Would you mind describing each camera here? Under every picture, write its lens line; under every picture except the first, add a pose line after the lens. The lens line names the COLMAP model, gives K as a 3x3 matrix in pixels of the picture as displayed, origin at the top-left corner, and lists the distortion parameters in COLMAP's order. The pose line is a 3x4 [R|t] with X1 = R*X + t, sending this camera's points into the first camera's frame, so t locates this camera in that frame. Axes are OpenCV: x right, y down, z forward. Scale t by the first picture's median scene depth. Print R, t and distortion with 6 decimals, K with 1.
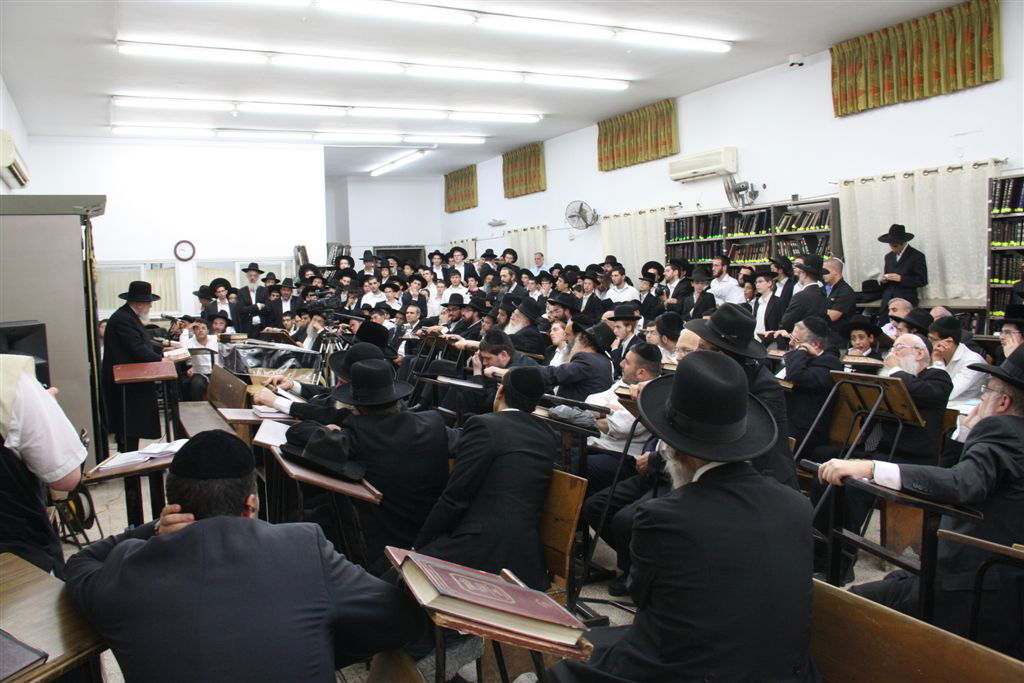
lens RADIAL K [[887.2, 0, 512.0], [0, 887.2, 341.5], [0, 0, 1]] dist [-0.173554, 0.151234]
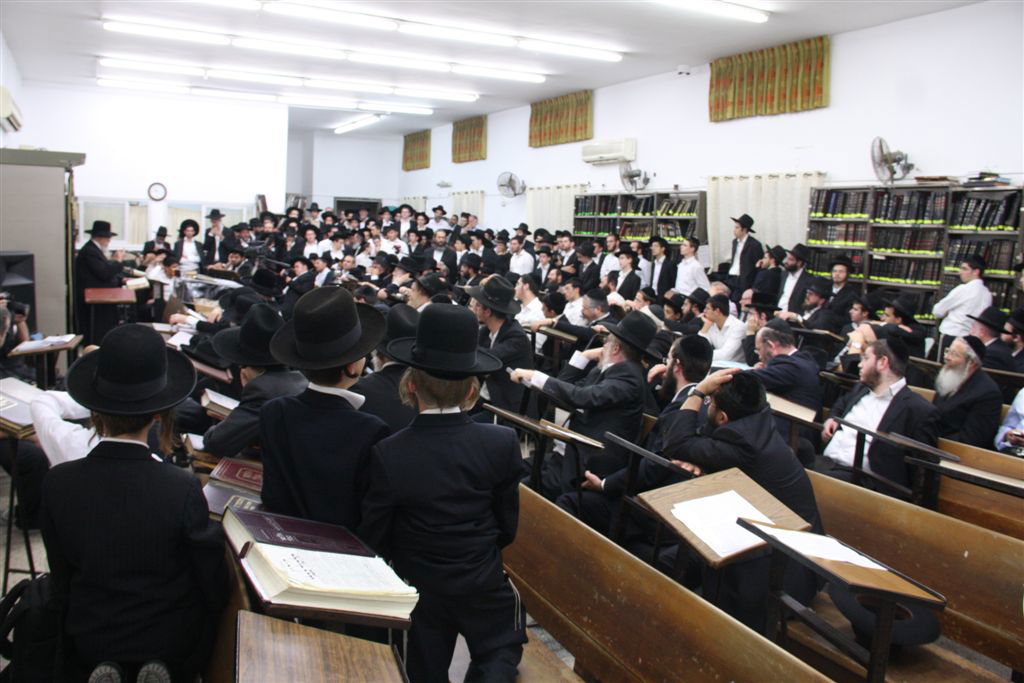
lens RADIAL K [[887.2, 0, 512.0], [0, 887.2, 341.5], [0, 0, 1]] dist [-0.173554, 0.151234]
pose [[0.997144, 0.072211, 0.022122, 0.094163], [-0.073293, 0.995911, 0.052806, -0.004934], [-0.018218, -0.054277, 0.998360, -0.183279]]
